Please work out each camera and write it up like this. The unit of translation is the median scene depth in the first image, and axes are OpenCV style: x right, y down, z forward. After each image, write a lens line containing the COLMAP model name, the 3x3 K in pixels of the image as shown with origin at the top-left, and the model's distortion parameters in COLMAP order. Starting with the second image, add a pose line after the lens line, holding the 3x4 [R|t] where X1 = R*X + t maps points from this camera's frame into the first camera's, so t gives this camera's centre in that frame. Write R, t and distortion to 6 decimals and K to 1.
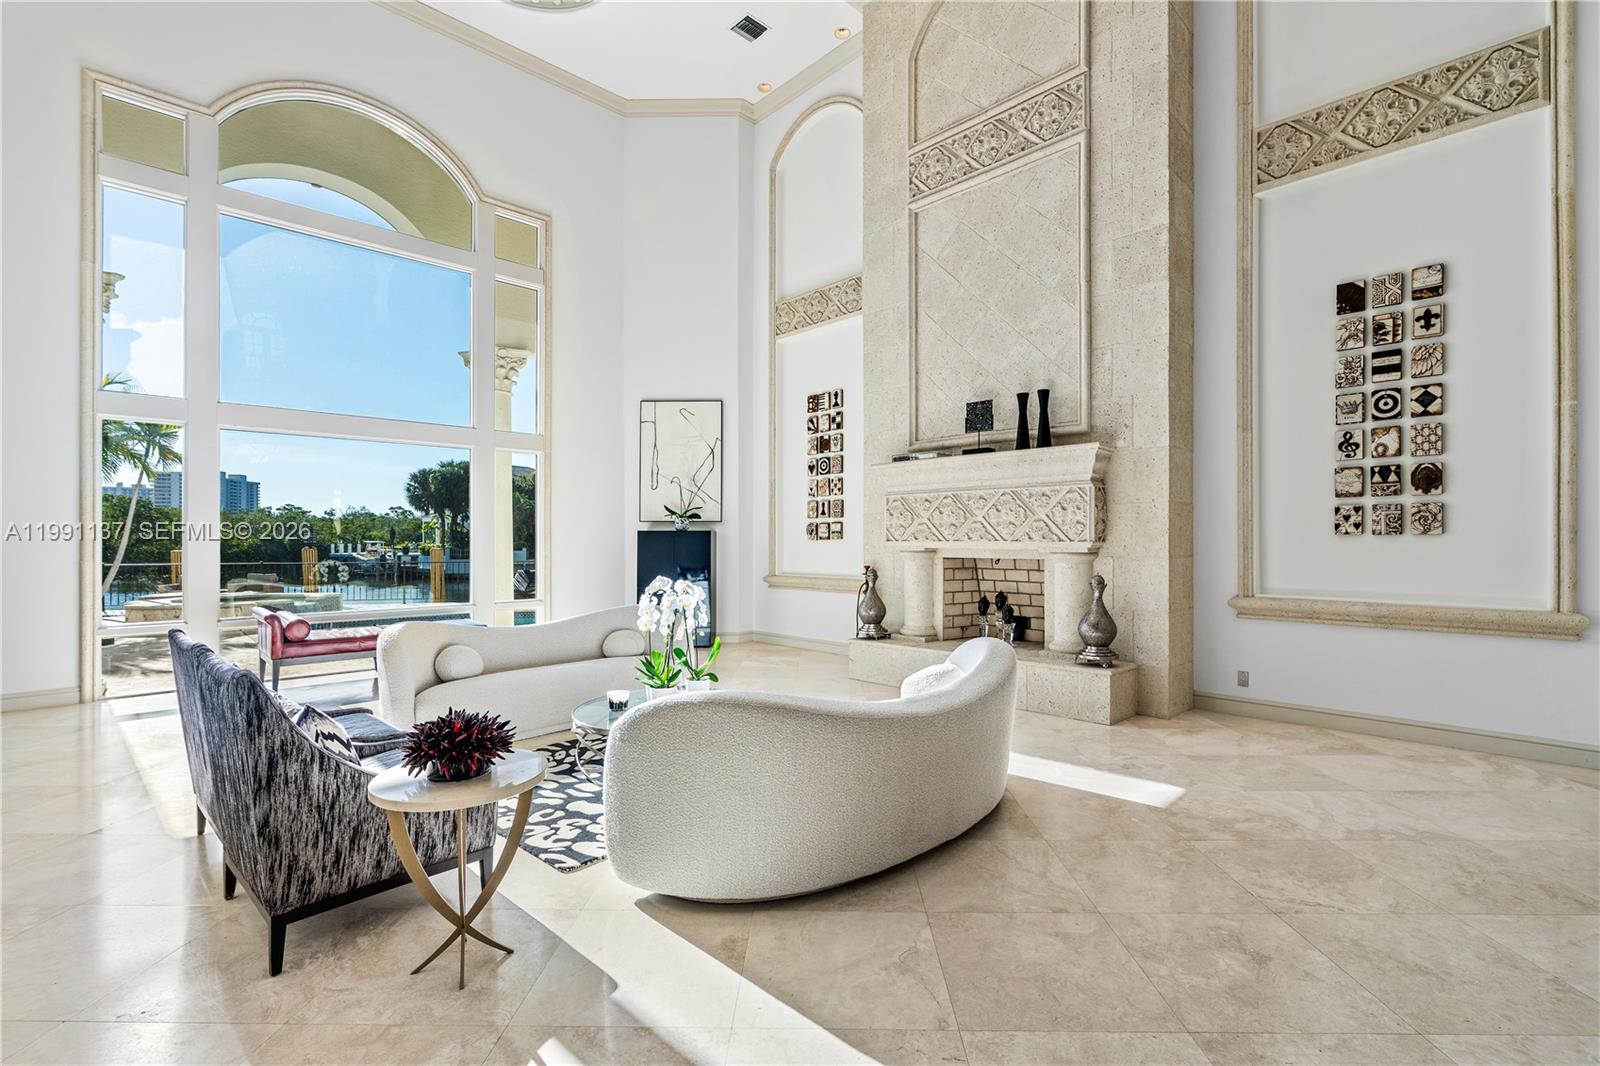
lens RADIAL K [[728.6, 0, 800.9], [0, 728.6, 539.6], [0, 0, 1]] dist [-0.004817, 0.001650]
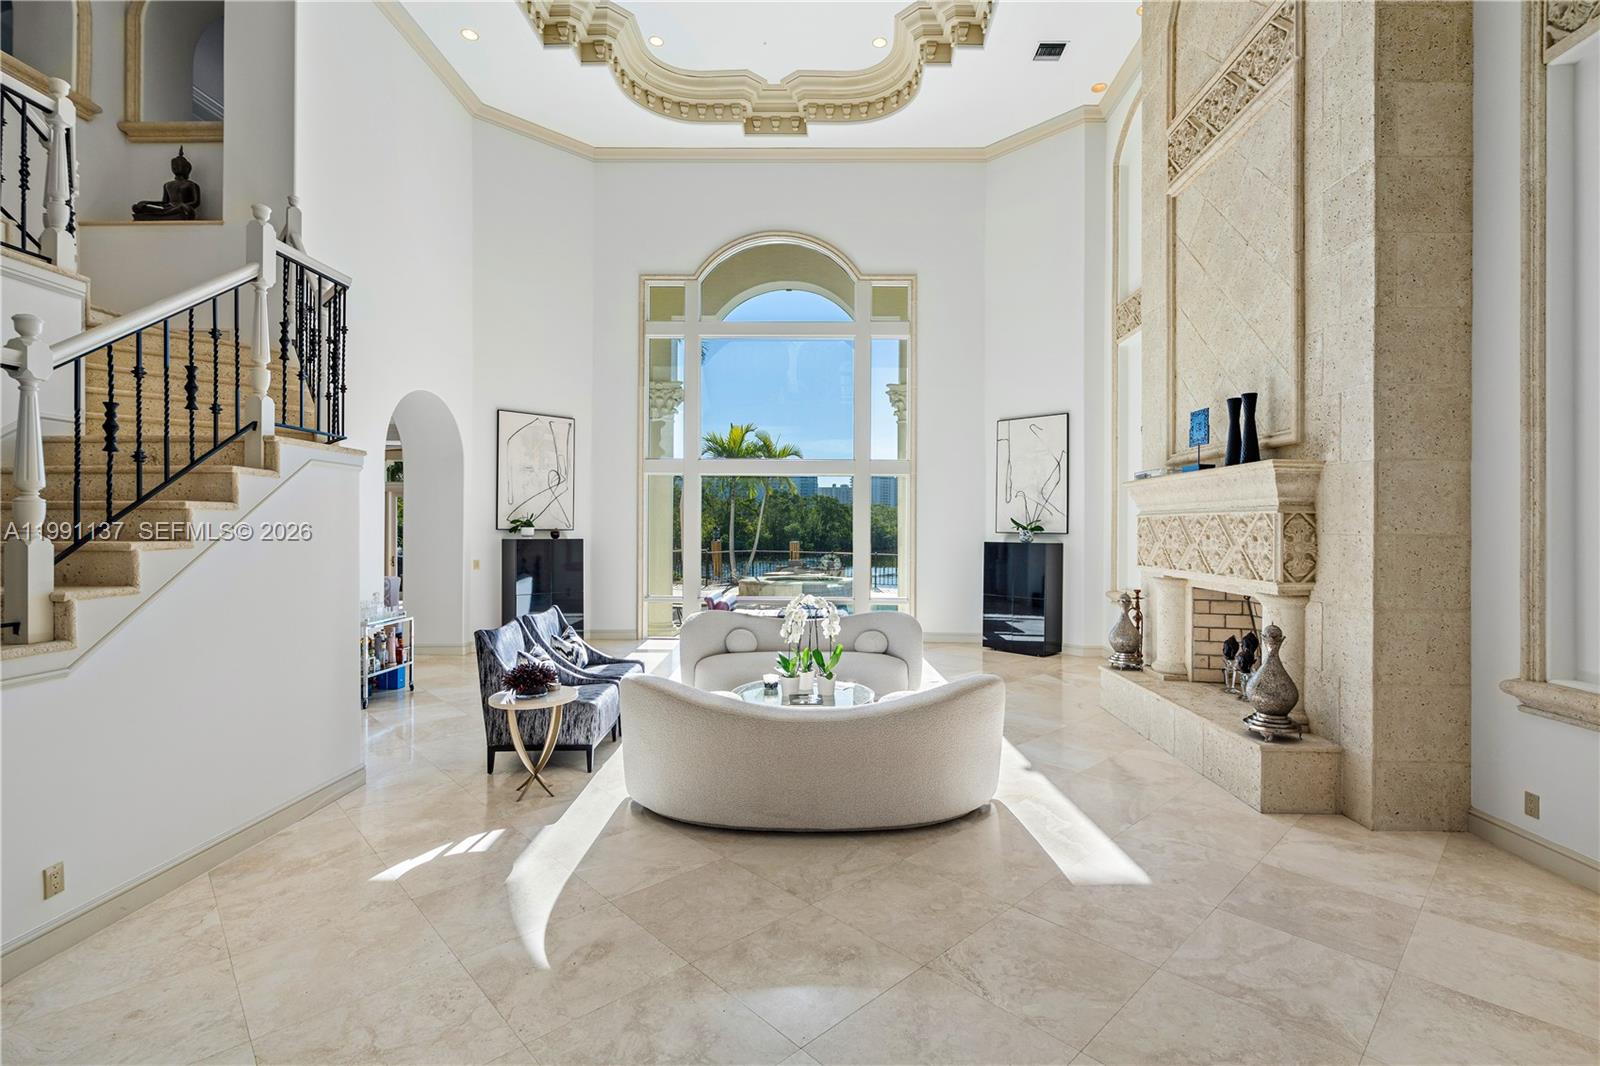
lens RADIAL K [[728.6, 0, 800.8], [0, 728.6, 528.8], [0, 0, 1]] dist [-0.004817, 0.001650]
pose [[0.698868, 0.005815, -0.715227, 0.586169], [-0.005700, 0.999980, 0.002560, -0.053450], [0.715228, 0.002288, 0.698887, 0.065029]]
